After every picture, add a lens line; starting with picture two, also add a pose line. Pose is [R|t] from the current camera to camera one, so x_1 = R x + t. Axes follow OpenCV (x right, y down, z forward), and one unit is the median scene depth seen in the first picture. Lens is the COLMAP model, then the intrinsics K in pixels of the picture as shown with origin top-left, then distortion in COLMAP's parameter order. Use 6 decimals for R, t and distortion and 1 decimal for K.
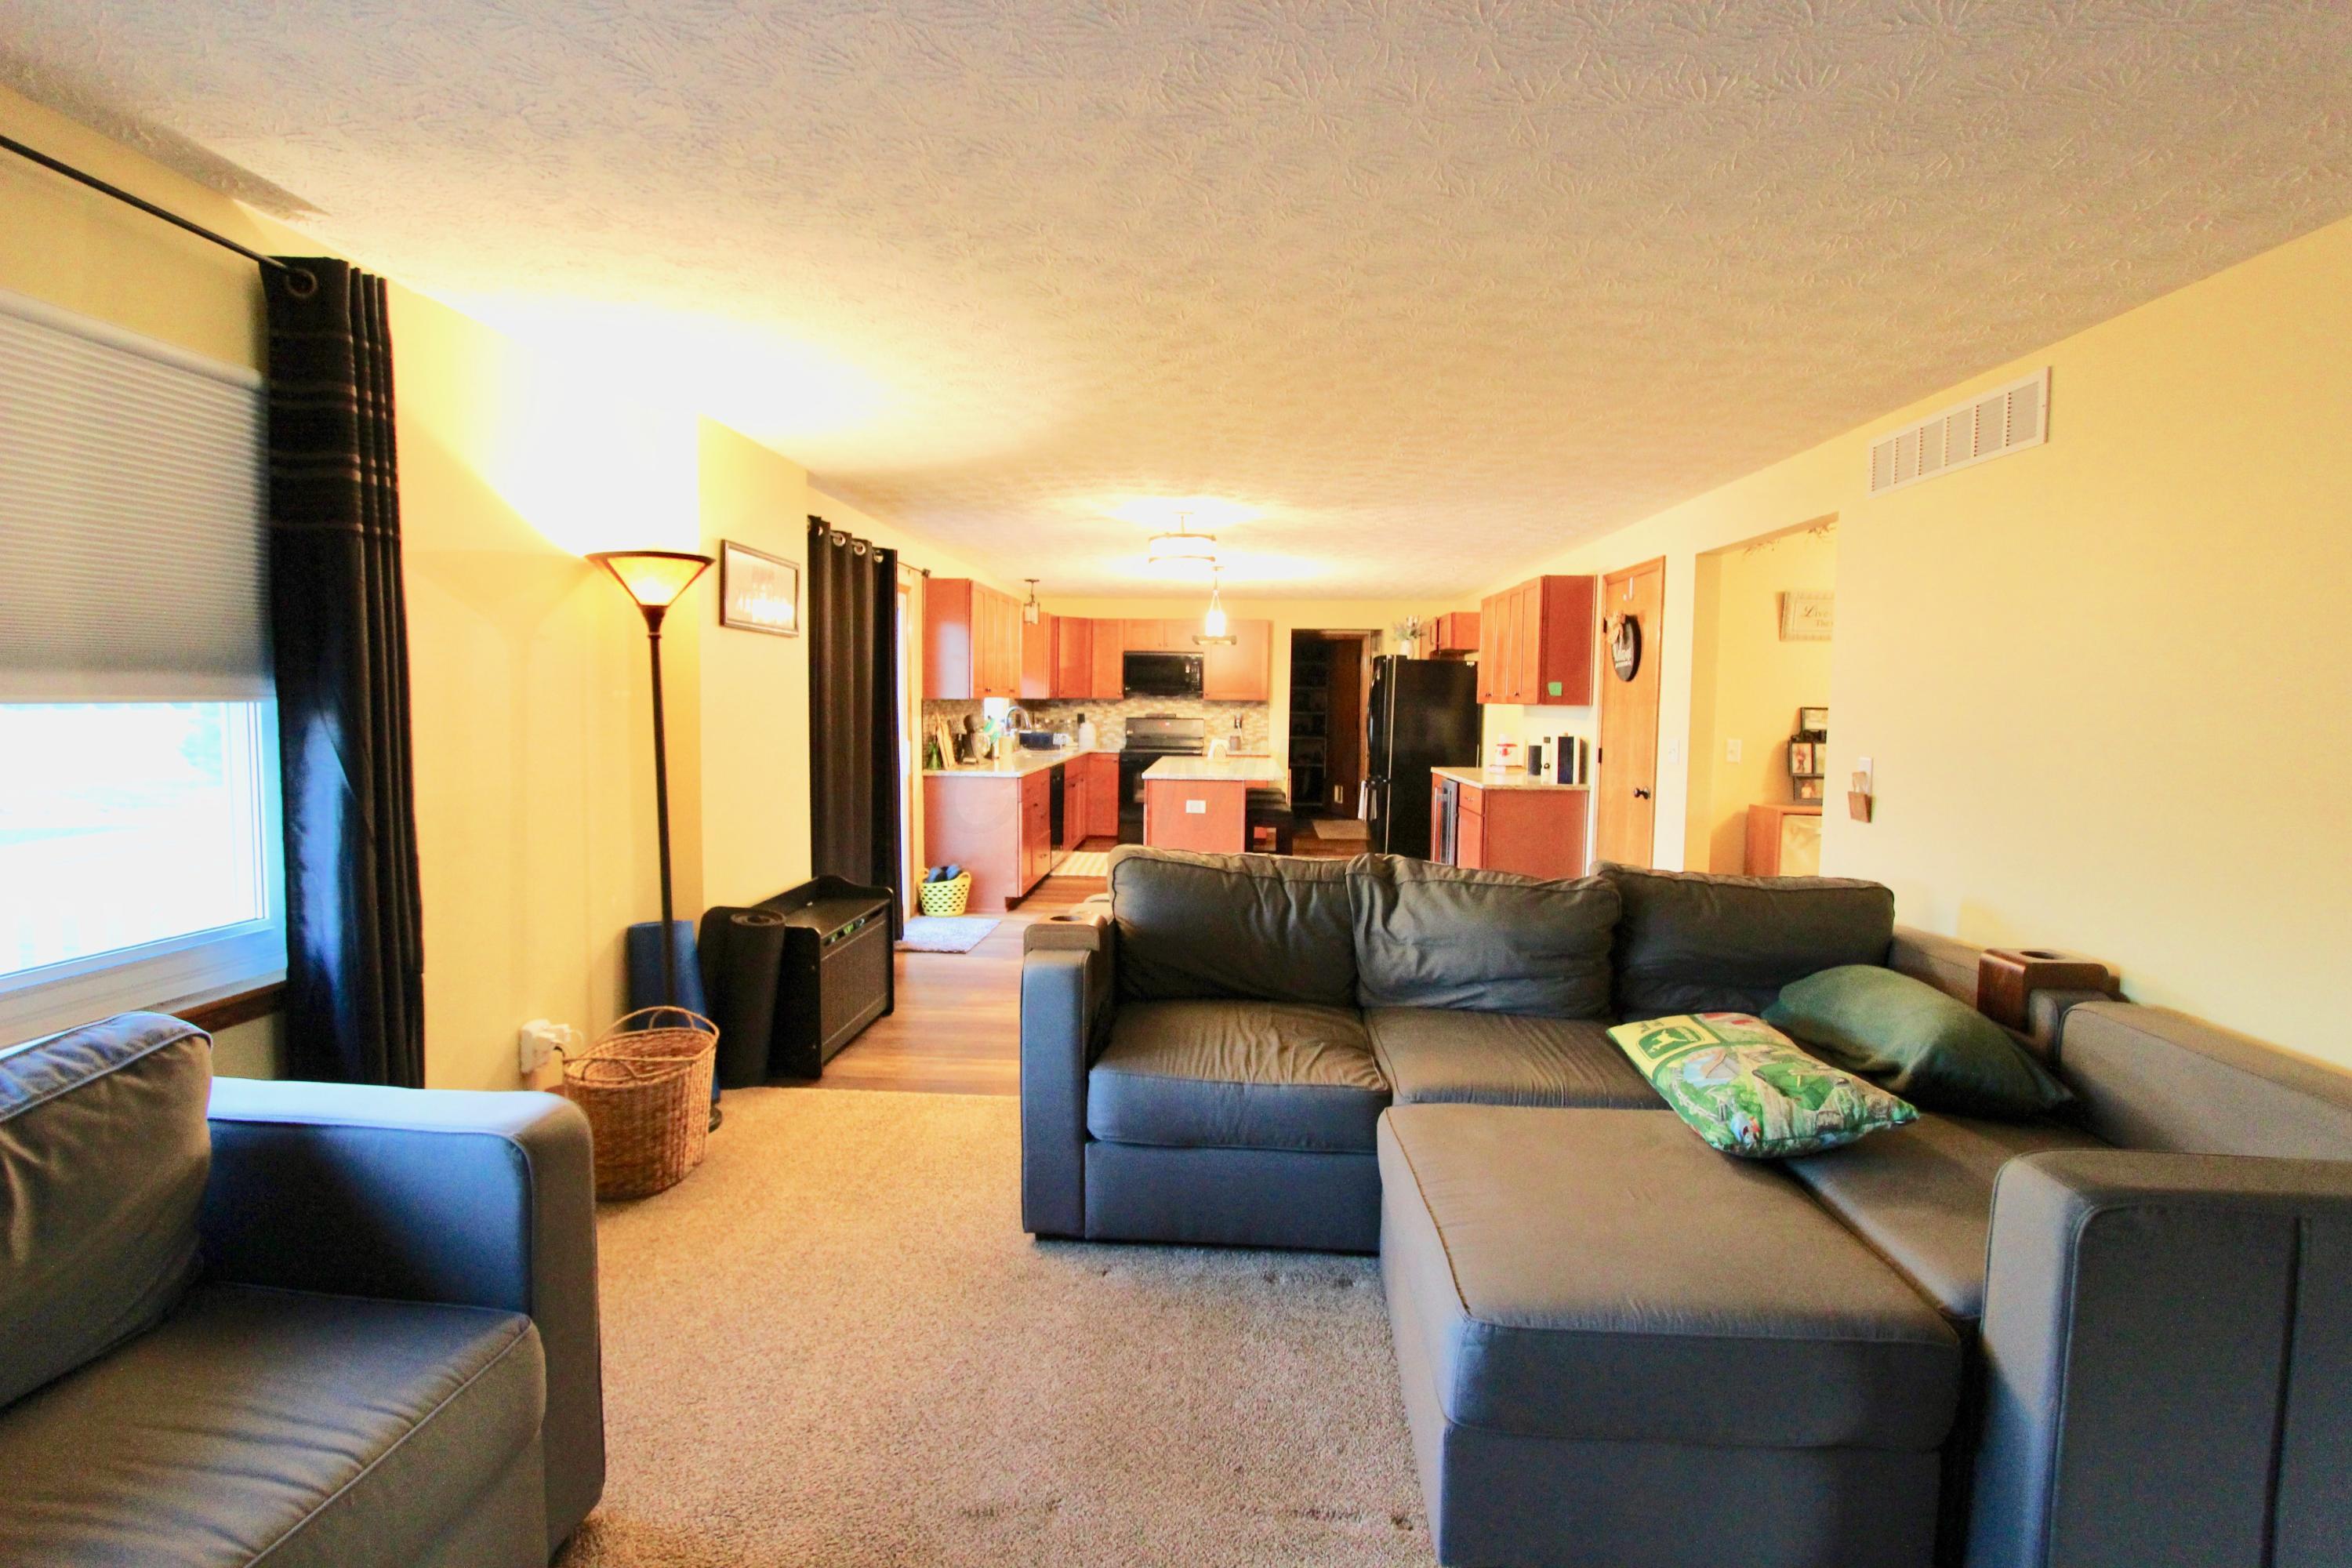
lens RADIAL K [[1072.5, 0, 1170.0], [0, 1072.5, 770.8], [0, 0, 1]] dist [-0.015455, 0.000006]
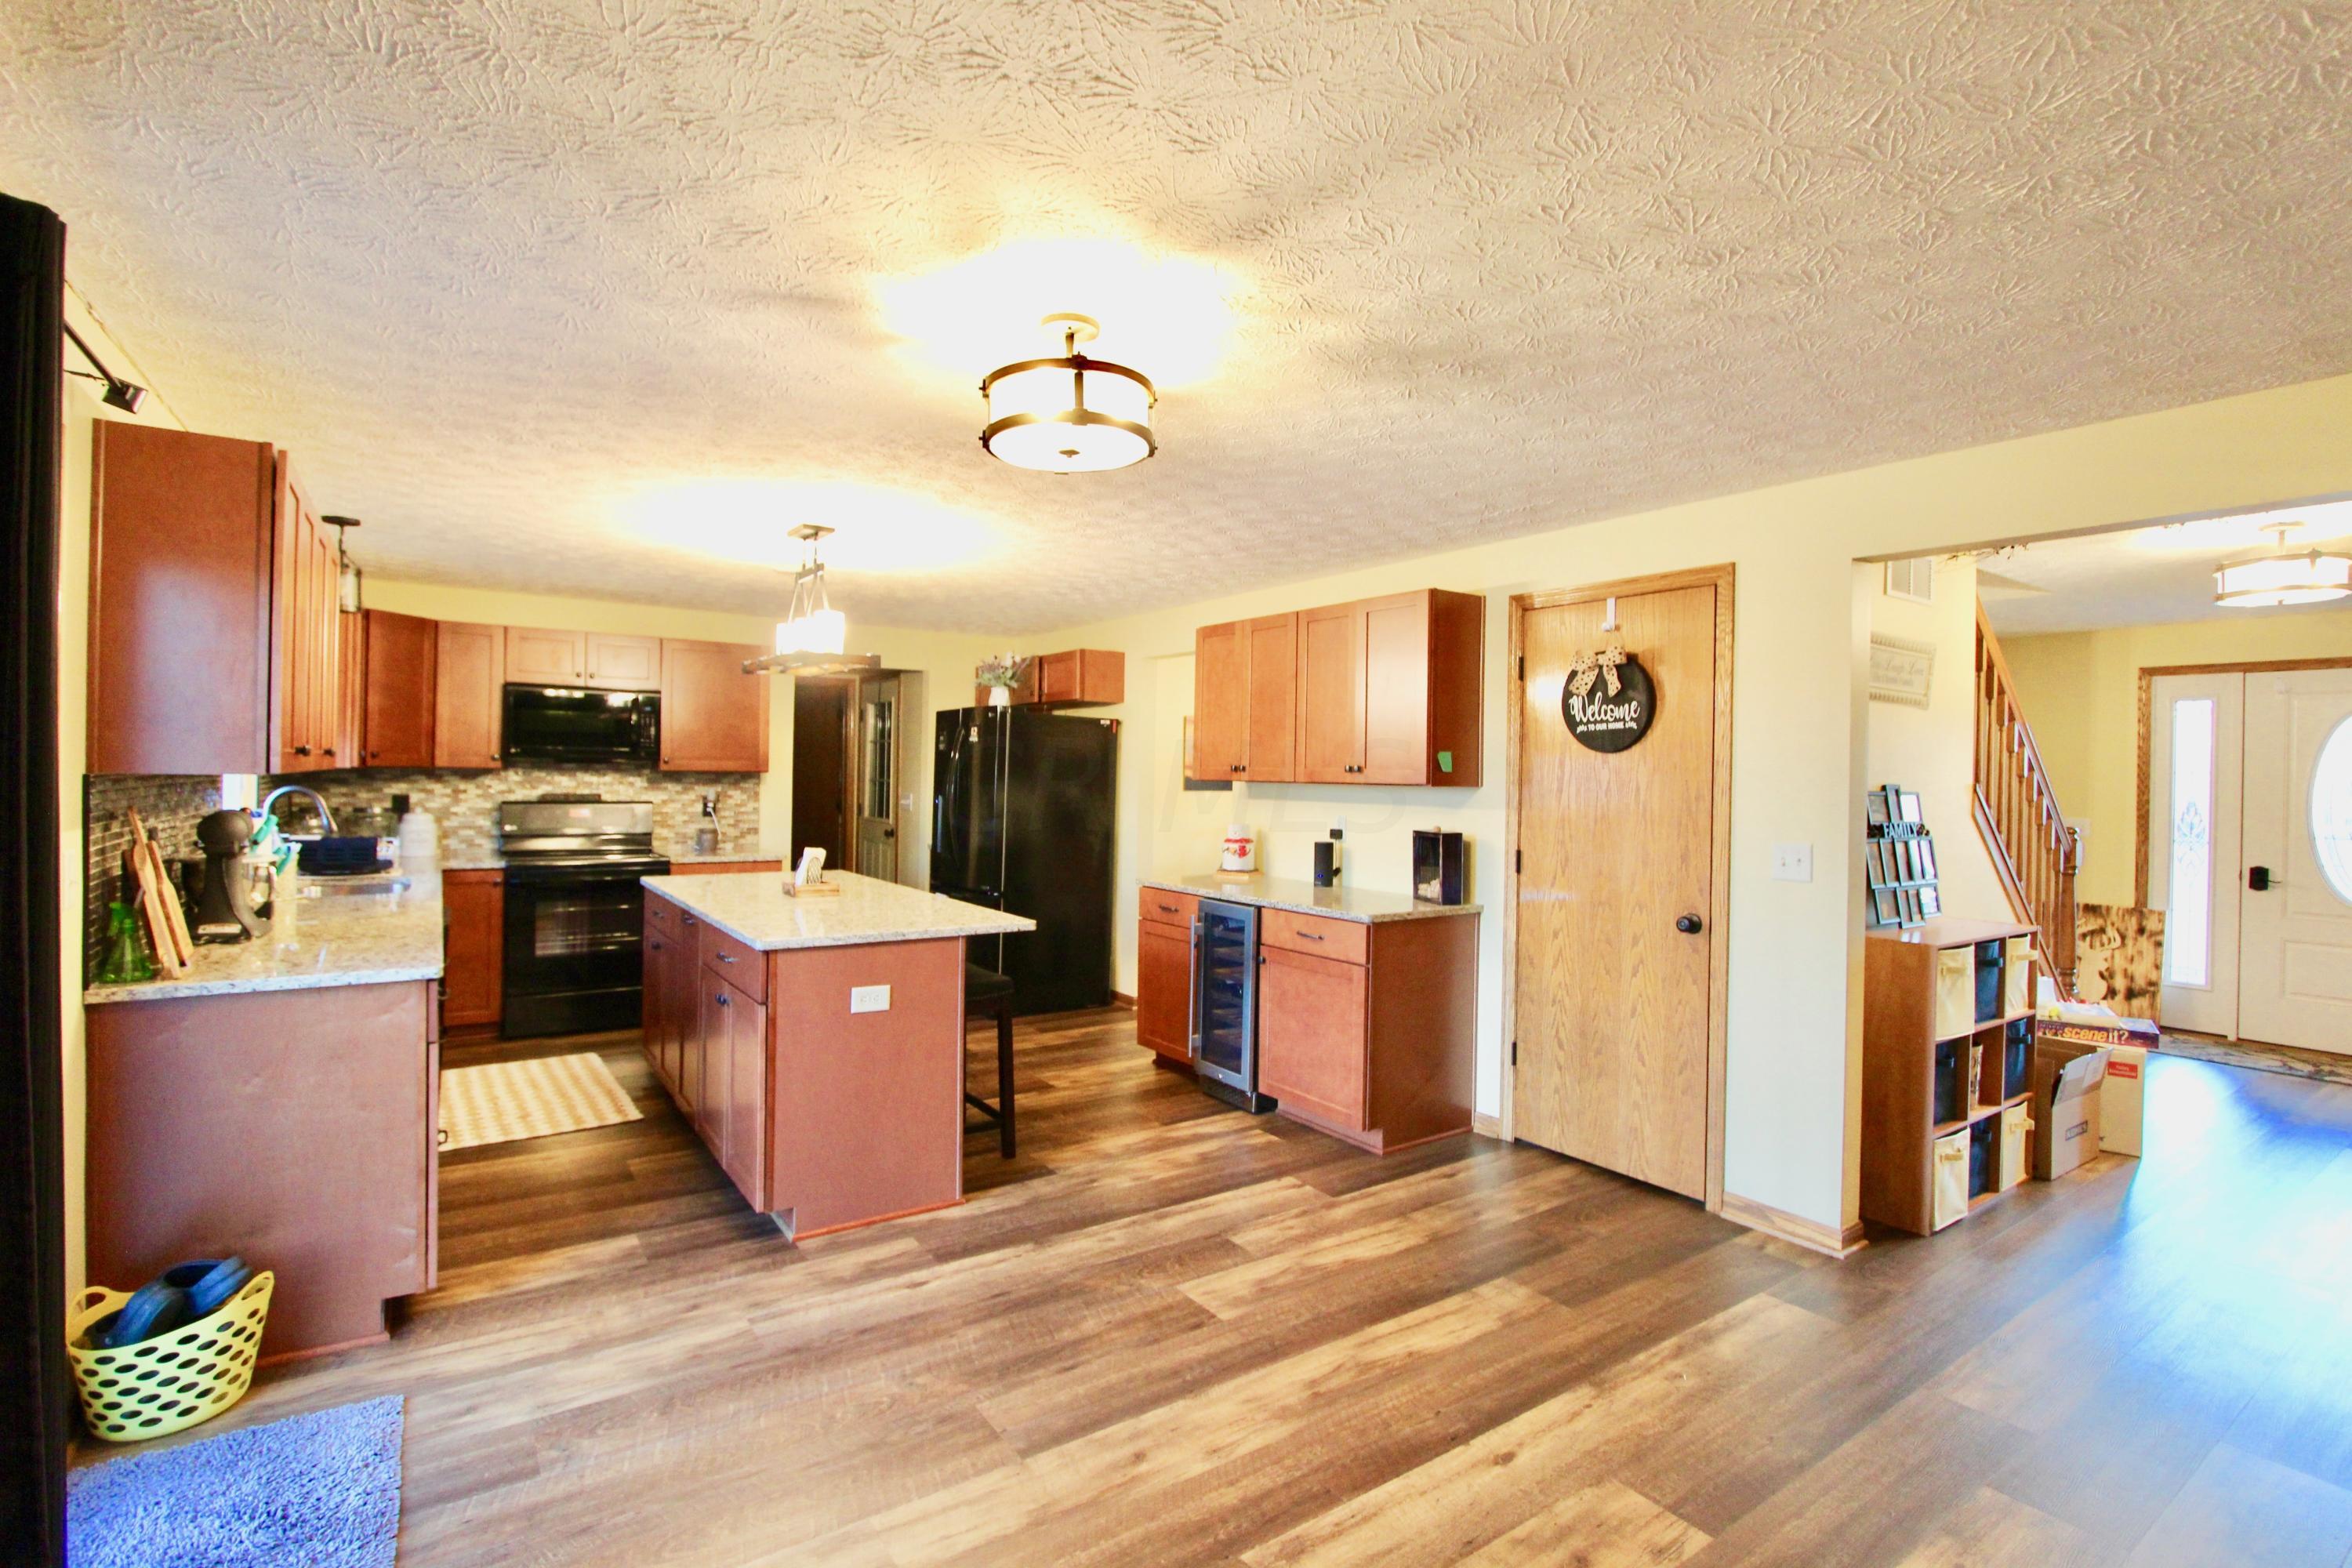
lens RADIAL K [[1072.5, 0, 1170.0], [0, 1072.5, 770.8], [0, 0, 1]] dist [-0.015455, 0.000006]
pose [[0.780774, 0.002158, 0.624810, -0.121124], [0.033723, 0.998391, -0.045589, -0.030130], [-0.623903, 0.056666, 0.779445, 0.369679]]
